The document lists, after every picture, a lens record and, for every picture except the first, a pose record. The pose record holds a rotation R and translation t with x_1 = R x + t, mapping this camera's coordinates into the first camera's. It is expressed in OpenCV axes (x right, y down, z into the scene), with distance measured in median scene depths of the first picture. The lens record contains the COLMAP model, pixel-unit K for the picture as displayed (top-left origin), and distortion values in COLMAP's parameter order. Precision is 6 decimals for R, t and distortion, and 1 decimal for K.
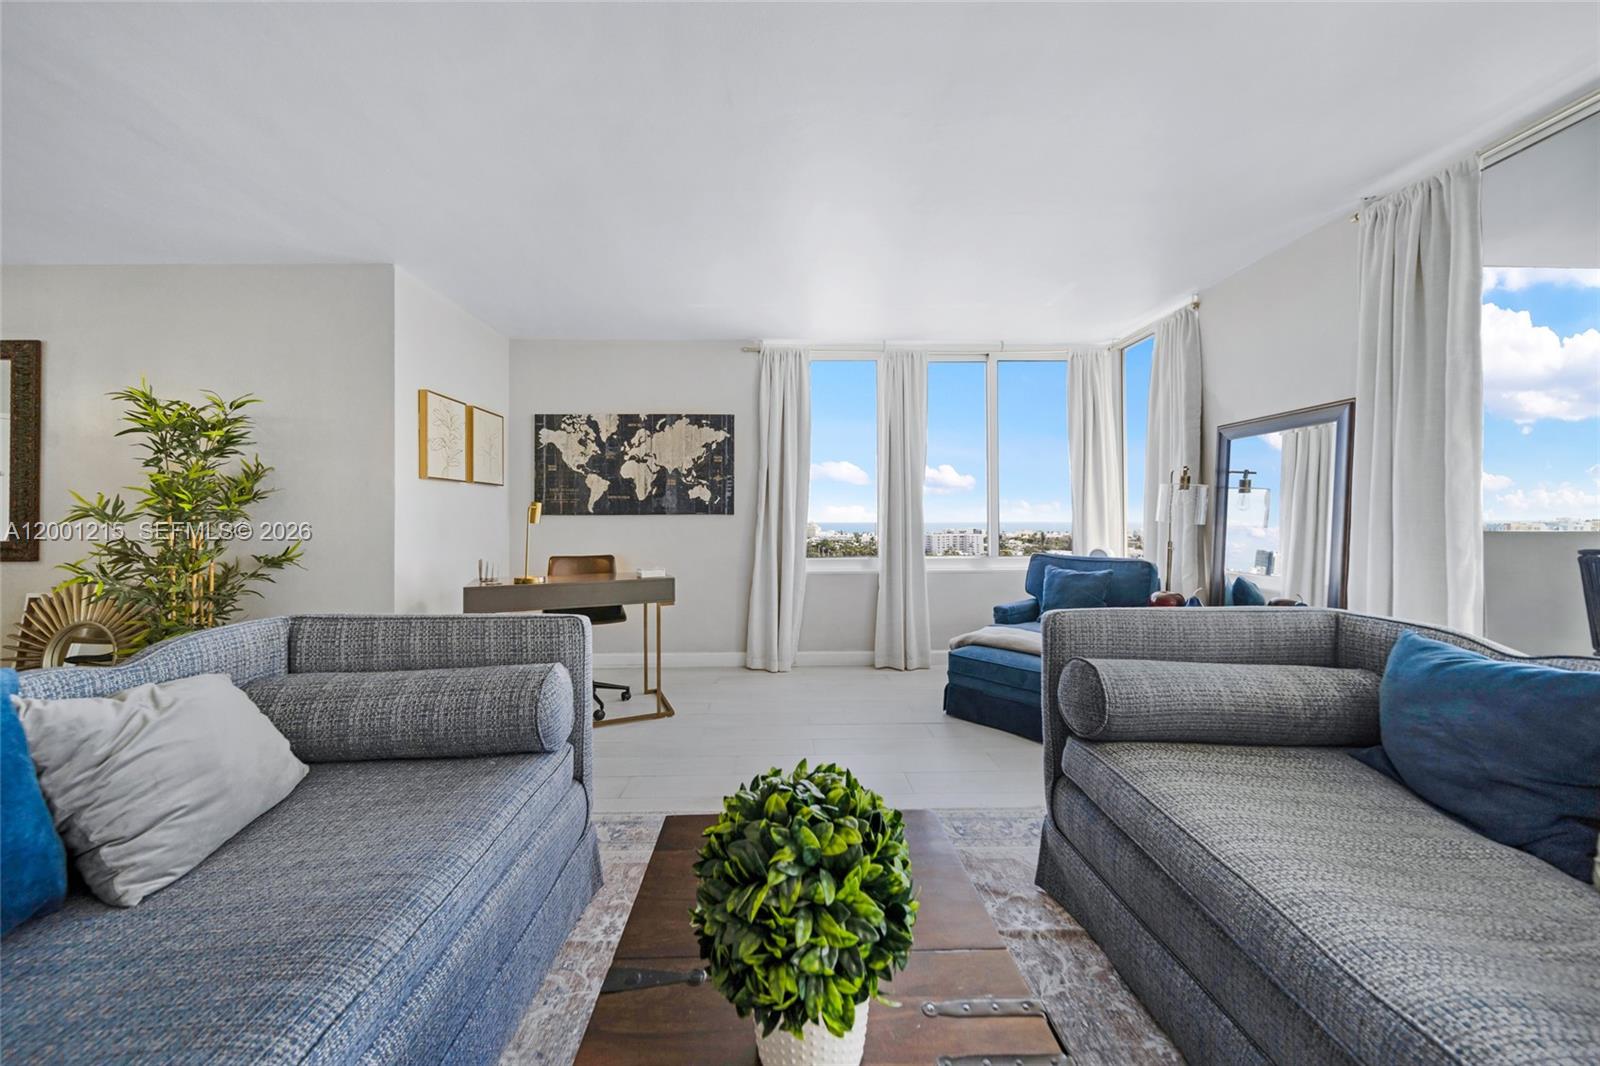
lens RADIAL K [[559.8, 0, 789.6], [0, 559.8, 518.2], [0, 0, 1]] dist [0.002025, -0.000111]
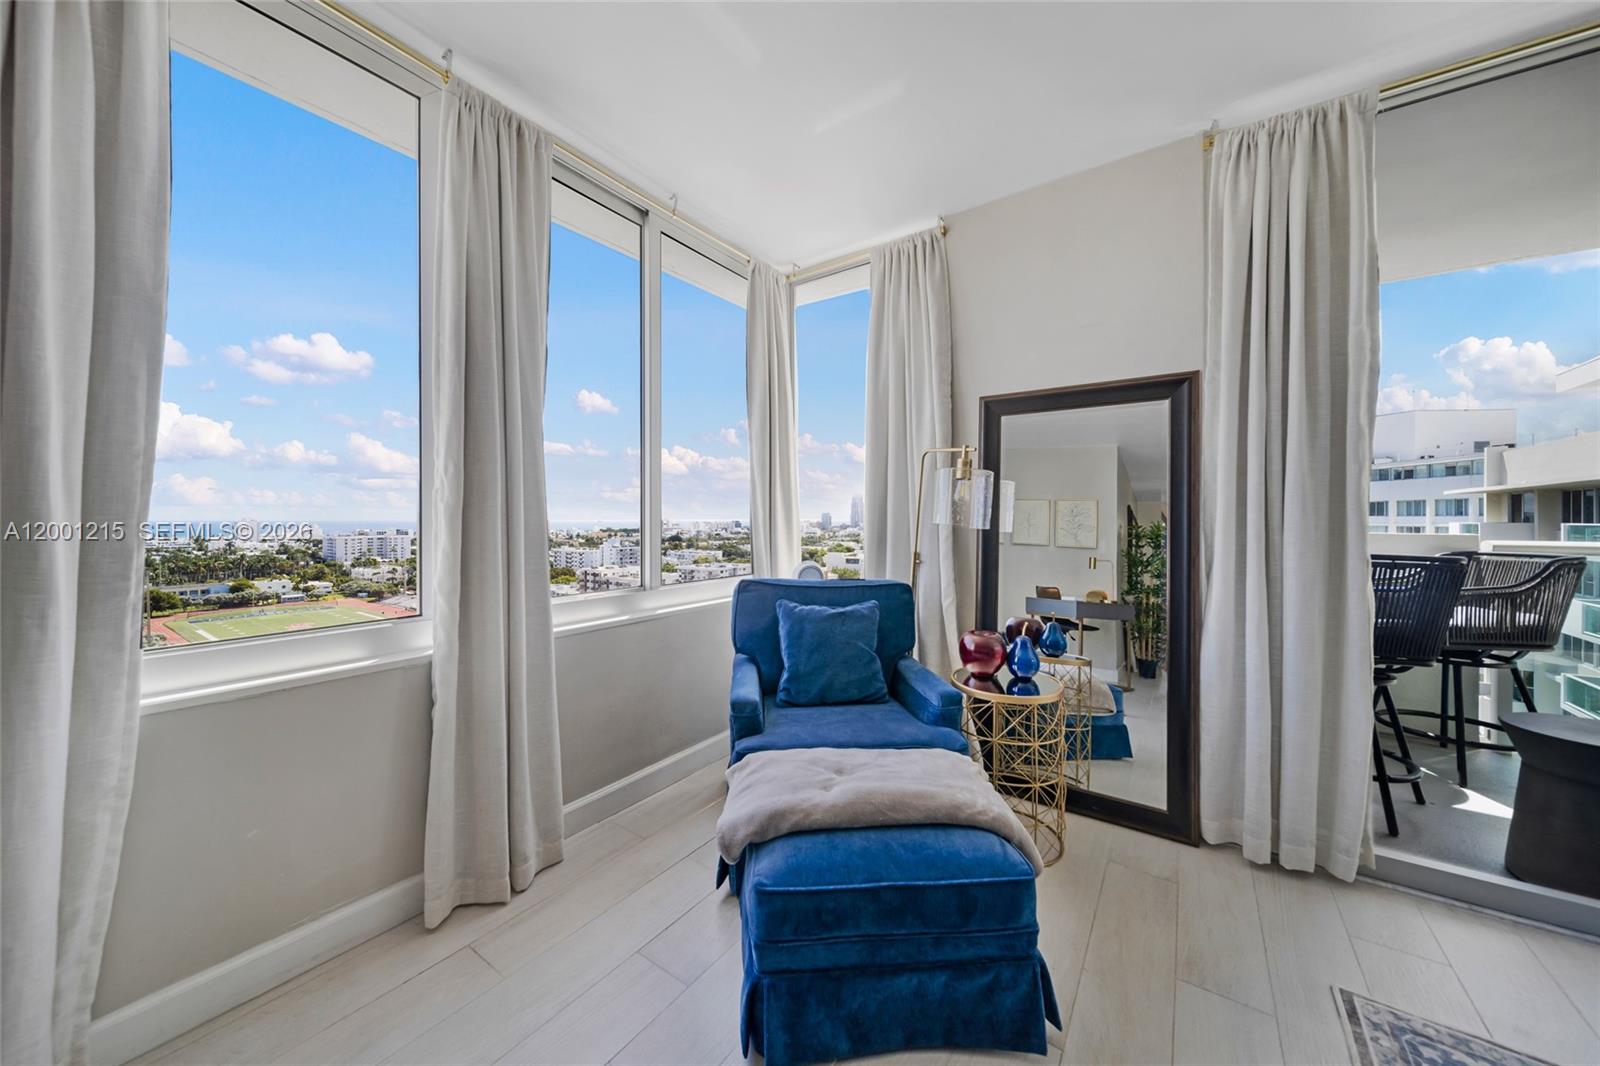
lens RADIAL K [[589.4, 0, 794.5], [0, 589.4, 526.7], [0, 0, 1]] dist [-0.000006, -0.000064]
pose [[0.570265, -0.004102, 0.821450, -0.024313], [-0.007100, 0.999926, 0.009923, 0.001999], [-0.821430, -0.011491, 0.570194, 0.581158]]
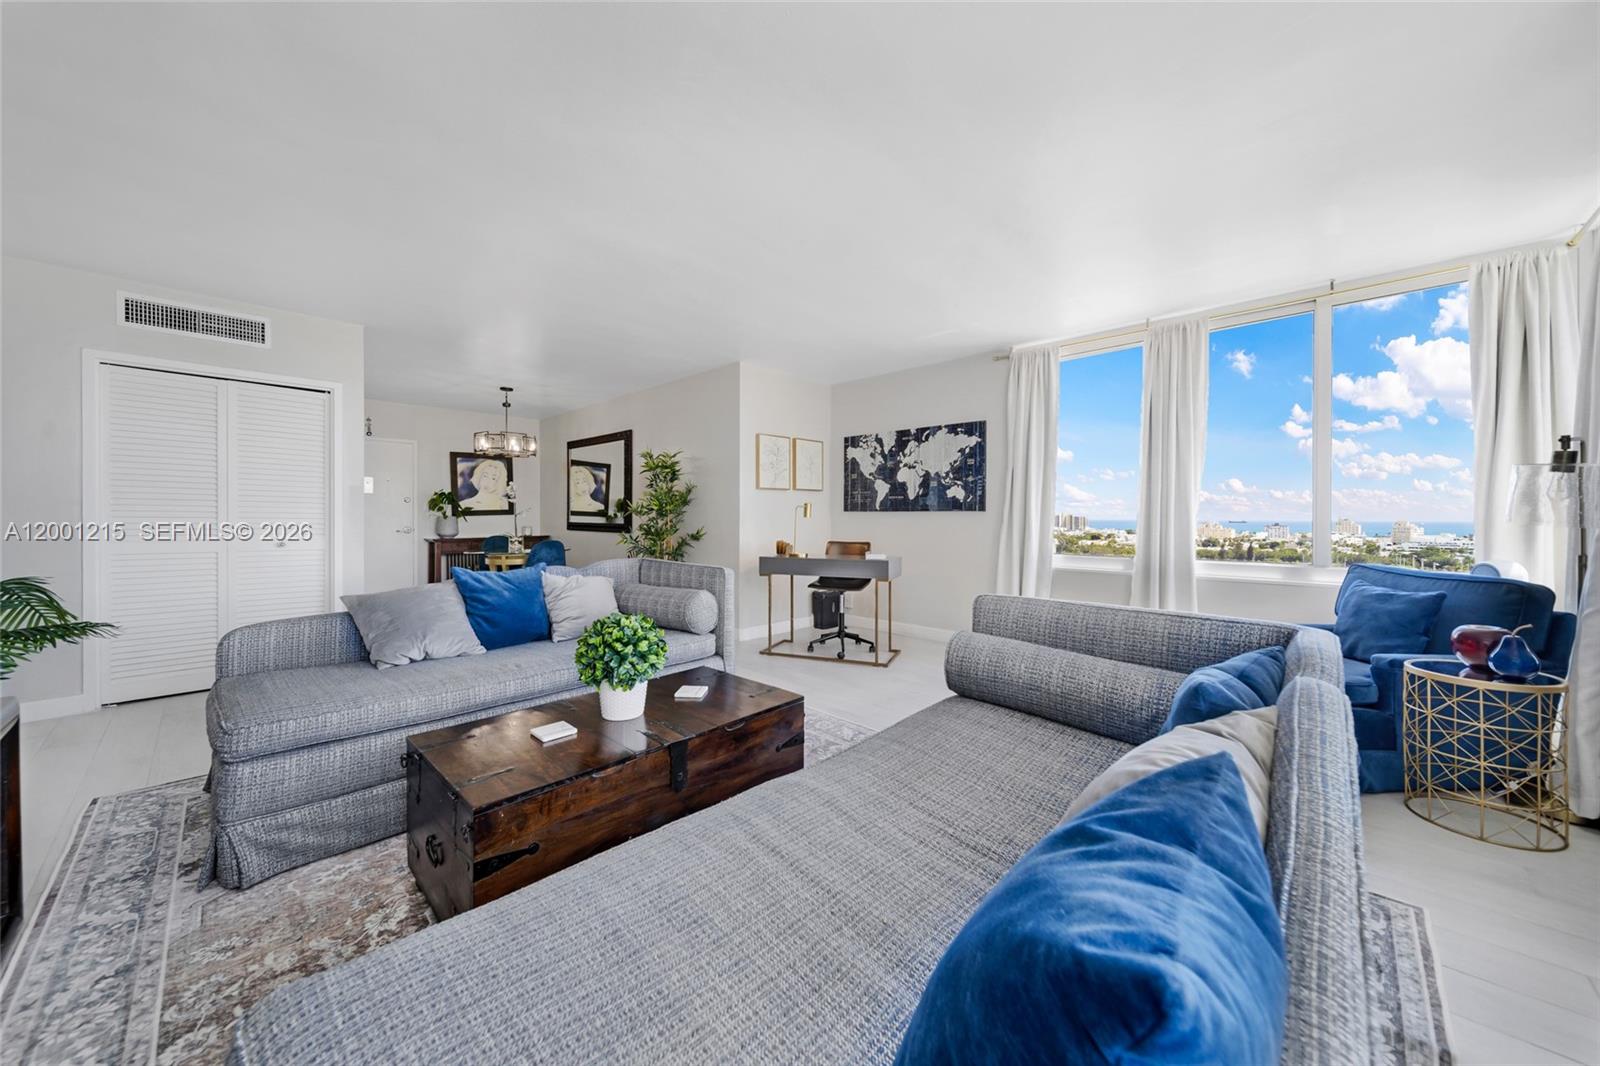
lens RADIAL K [[559.8, 0, 789.6], [0, 559.8, 518.2], [0, 0, 1]] dist [0.002025, -0.000111]
pose [[0.705198, 0.008337, -0.708961, 0.414588], [-0.001827, 0.999949, 0.009941, -0.002845], [0.709008, -0.005715, 0.705178, -0.050561]]
